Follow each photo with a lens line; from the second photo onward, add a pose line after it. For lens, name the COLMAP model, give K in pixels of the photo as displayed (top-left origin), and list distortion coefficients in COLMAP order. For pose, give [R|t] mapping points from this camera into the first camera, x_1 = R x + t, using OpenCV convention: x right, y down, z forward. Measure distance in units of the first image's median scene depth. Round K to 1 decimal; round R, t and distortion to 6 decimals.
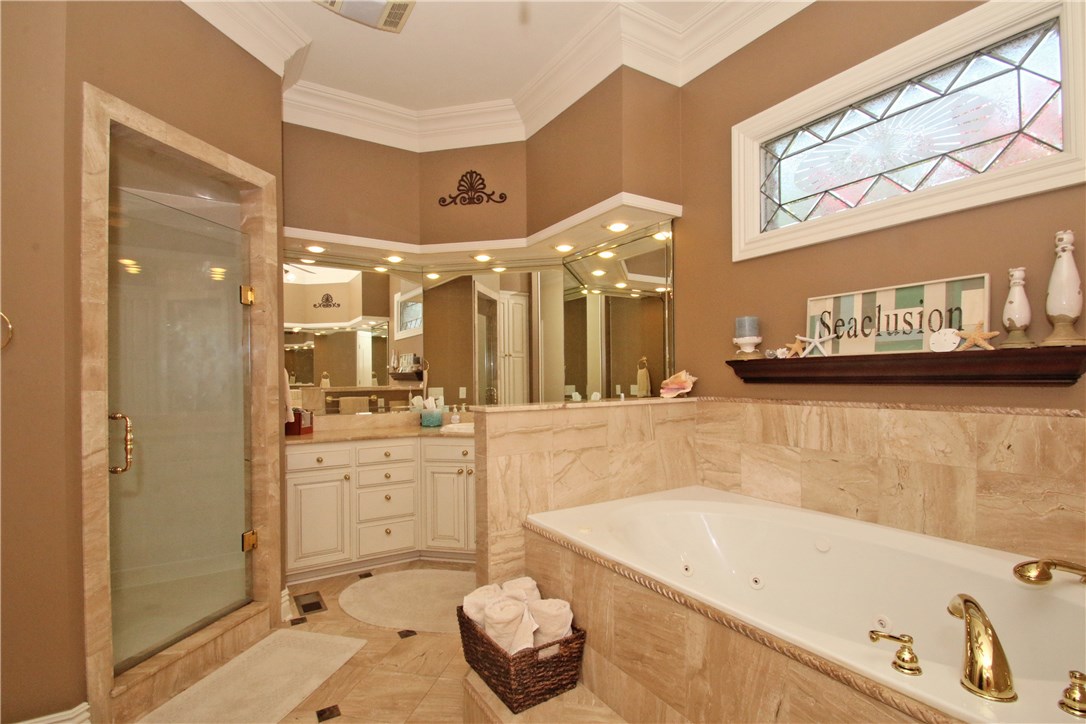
lens RADIAL K [[513.0, 0, 560.5], [0, 513.0, 381.0], [0, 0, 1]] dist [-0.000830, -0.000281]
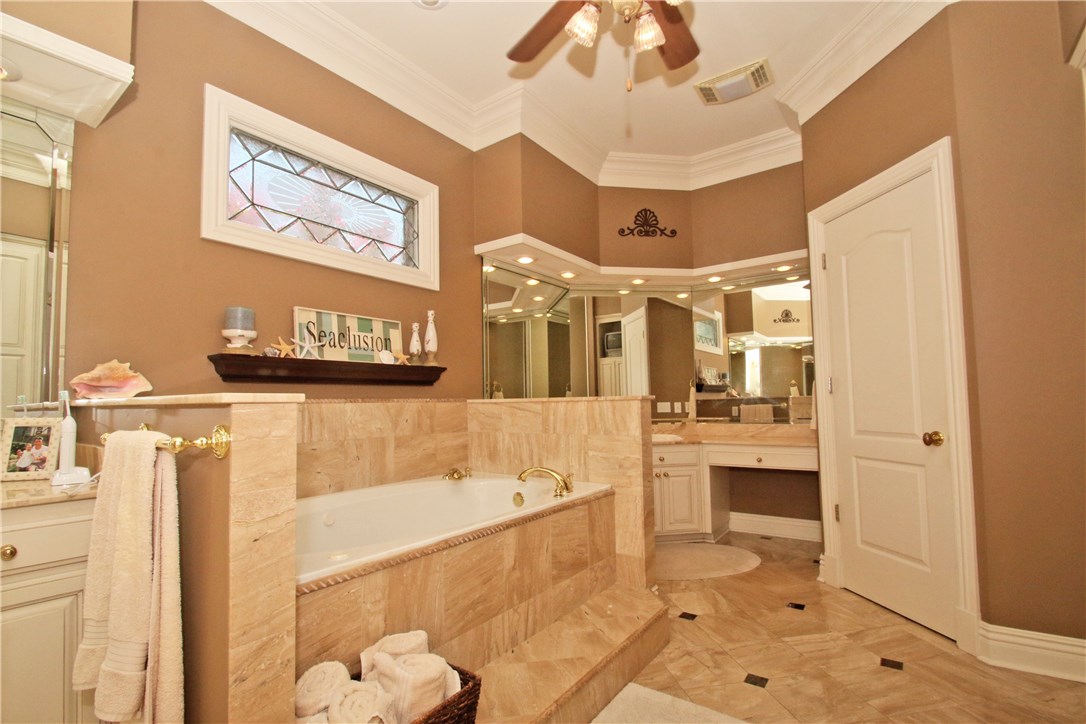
lens RADIAL K [[513.0, 0, 543.1], [0, 513.0, 366.3], [0, 0, 1]] dist [-0.000830, -0.000281]
pose [[-0.356388, 0.075489, 0.931284, -0.819263], [0.019645, 0.997116, -0.073308, 0.067168], [-0.934132, -0.007831, -0.356843, 1.006558]]
